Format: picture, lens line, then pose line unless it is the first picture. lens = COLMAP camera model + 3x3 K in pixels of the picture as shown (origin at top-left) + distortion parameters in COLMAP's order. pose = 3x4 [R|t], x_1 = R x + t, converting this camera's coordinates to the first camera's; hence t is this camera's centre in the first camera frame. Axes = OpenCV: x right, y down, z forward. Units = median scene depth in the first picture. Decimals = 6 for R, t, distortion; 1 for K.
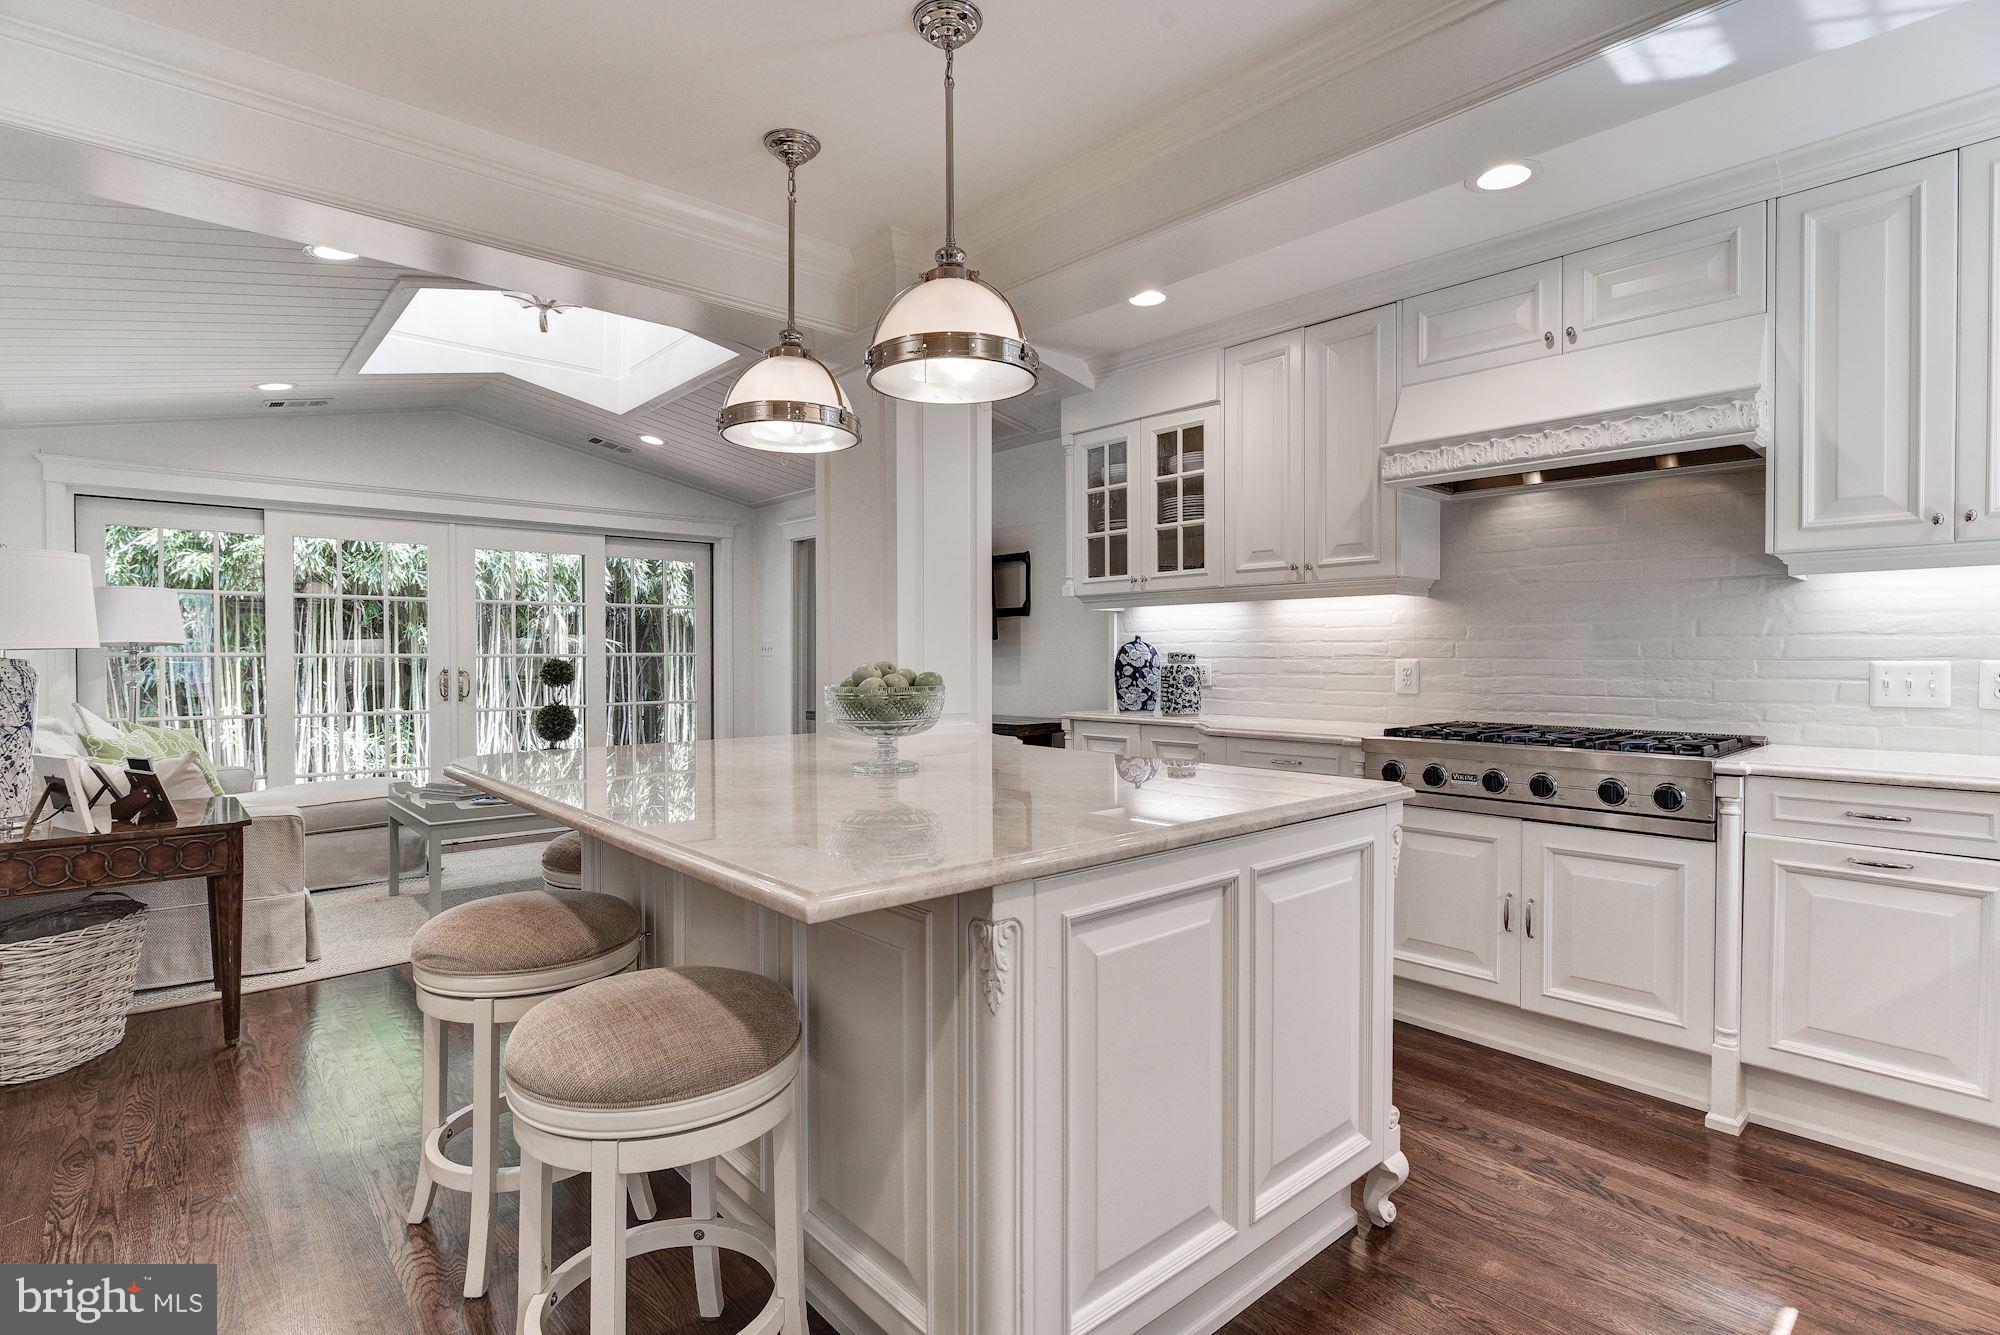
lens RADIAL K [[983.2, 0, 976.0], [0, 983.2, 670.4], [0, 0, 1]] dist [-0.009937, -0.000235]
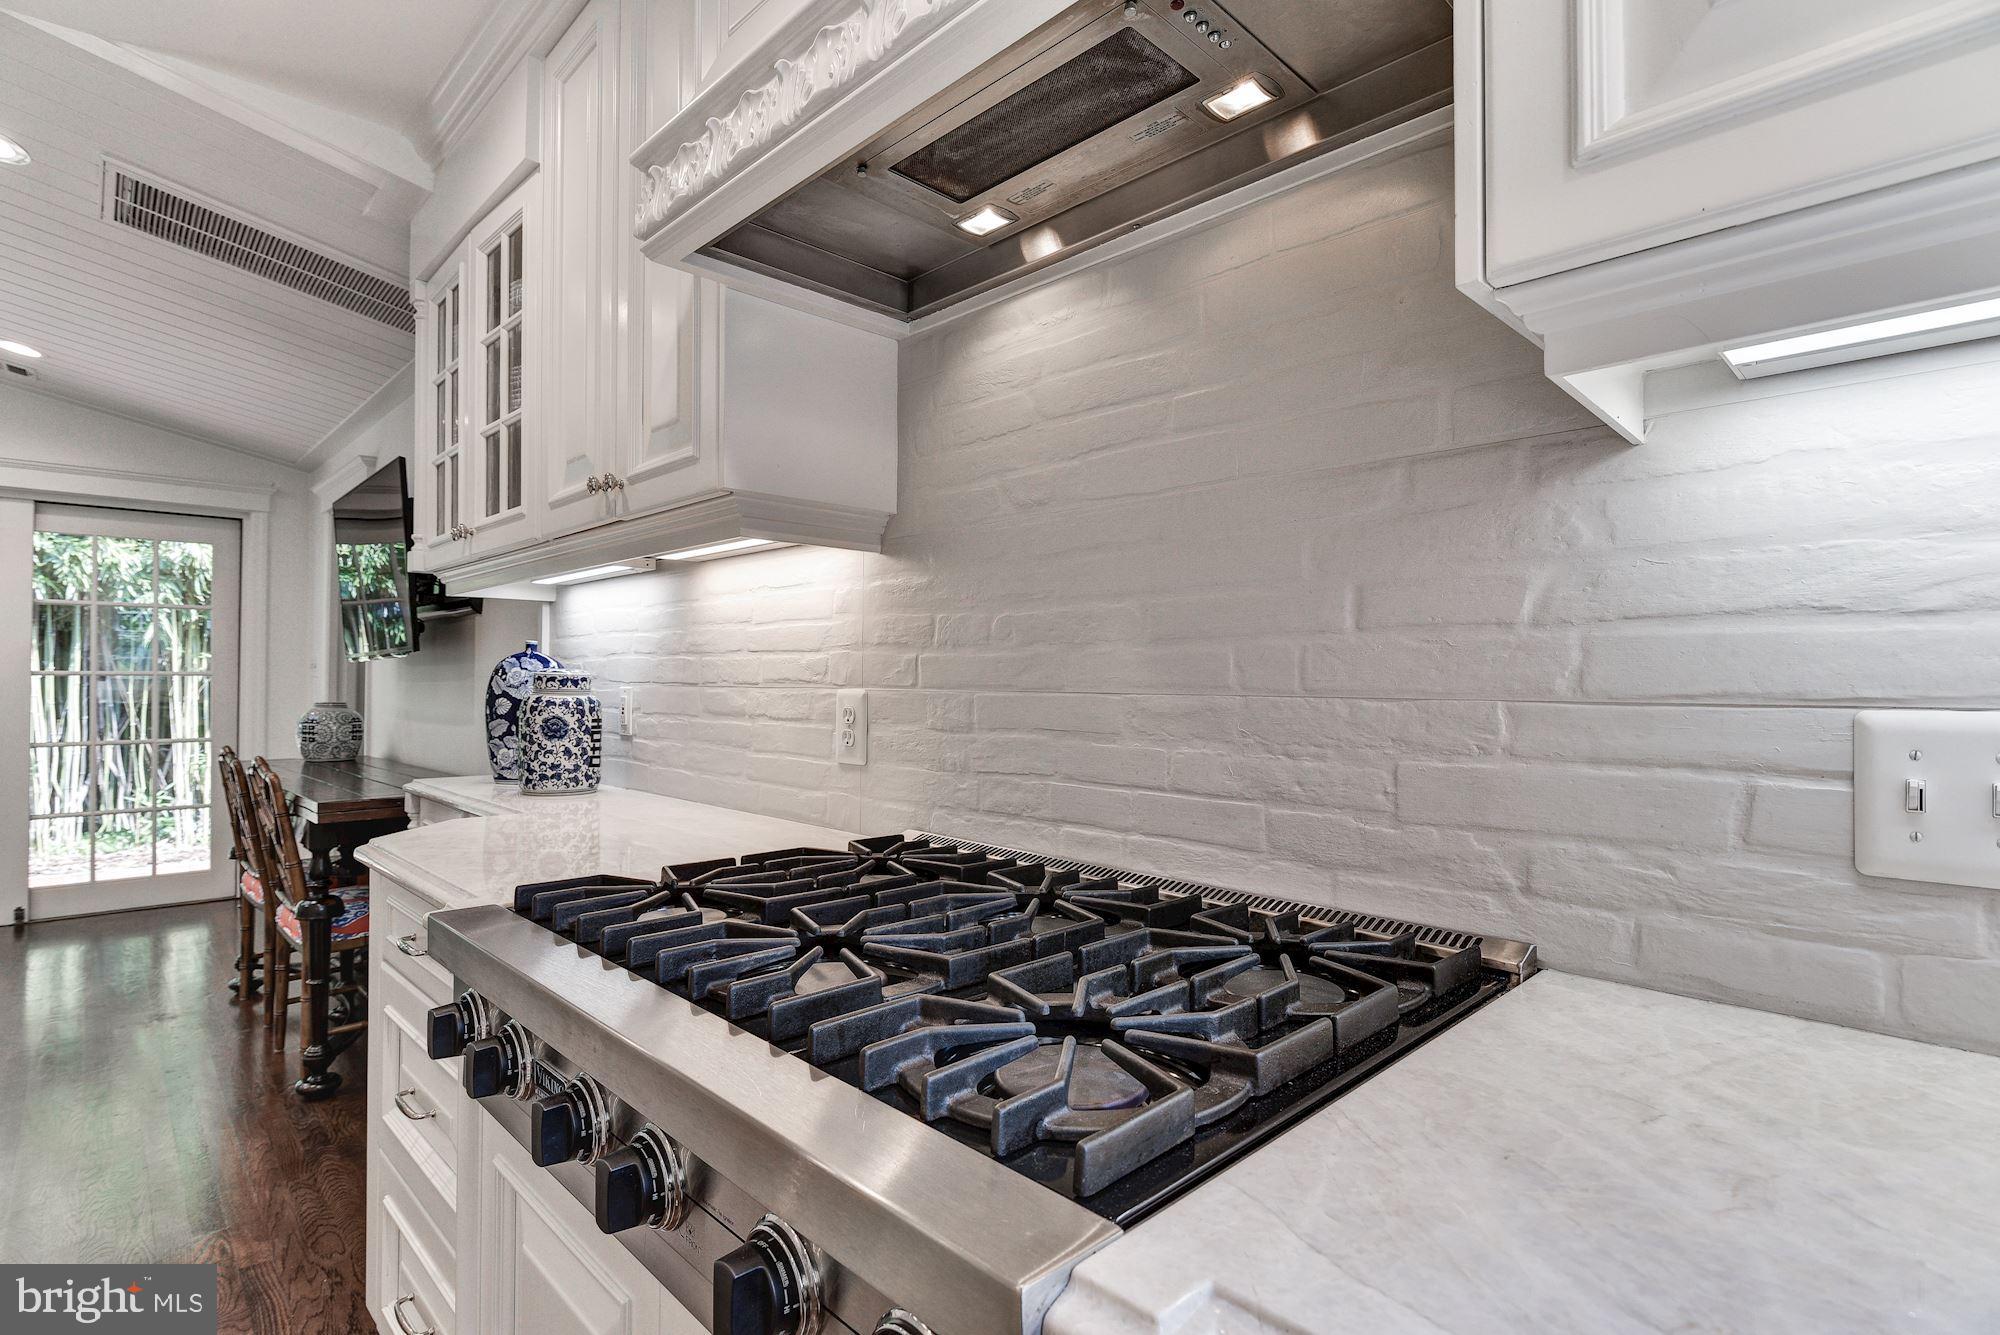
lens RADIAL K [[967.7, 0, 1003.9], [0, 967.7, 672.2], [0, 0, 1]] dist [-0.008450, -0.000159]
pose [[0.997441, 0.008923, 0.070934, 0.553697], [-0.007173, 0.999665, -0.024887, -0.010250], [-0.071133, 0.024315, 0.997170, 0.628013]]
